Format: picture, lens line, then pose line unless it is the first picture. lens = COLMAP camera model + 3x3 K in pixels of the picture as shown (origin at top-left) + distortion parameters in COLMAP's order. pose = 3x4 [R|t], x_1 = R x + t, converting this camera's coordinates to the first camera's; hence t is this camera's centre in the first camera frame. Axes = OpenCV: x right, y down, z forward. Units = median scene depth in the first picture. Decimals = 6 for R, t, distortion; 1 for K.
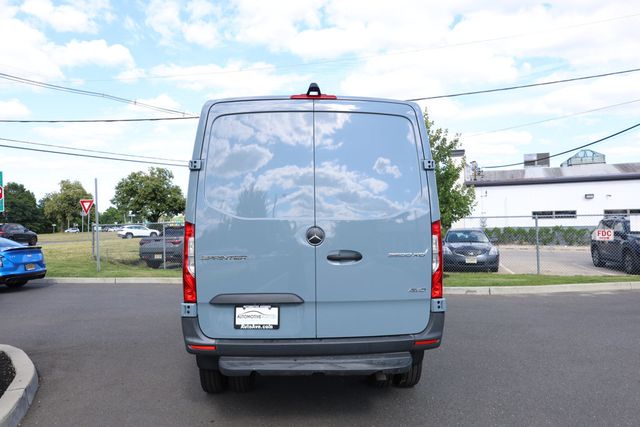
lens RADIAL K [[447.4, 0, 320.0], [0, 447.4, 213.5], [0, 0, 1]] dist [0.000652, 0.000759]
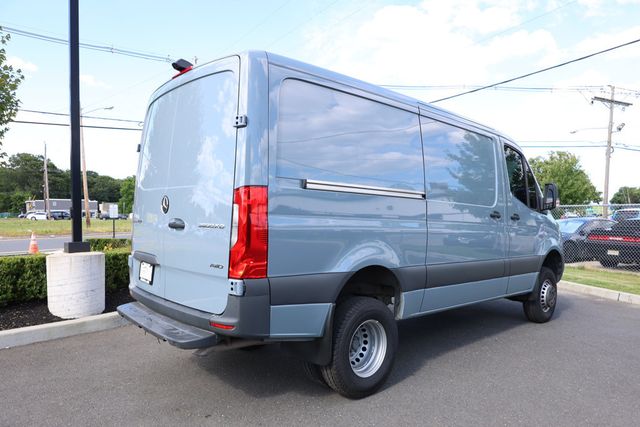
lens RADIAL K [[448.1, 0, 320.0], [0, 448.1, 213.5], [0, 0, 1]] dist [-0.039738, -0.000931]
pose [[0.631578, 0.016335, -0.775140, 1.046573], [0.005362, 0.999662, 0.025436, 0.046817], [0.775294, -0.020221, 0.631277, 0.611555]]
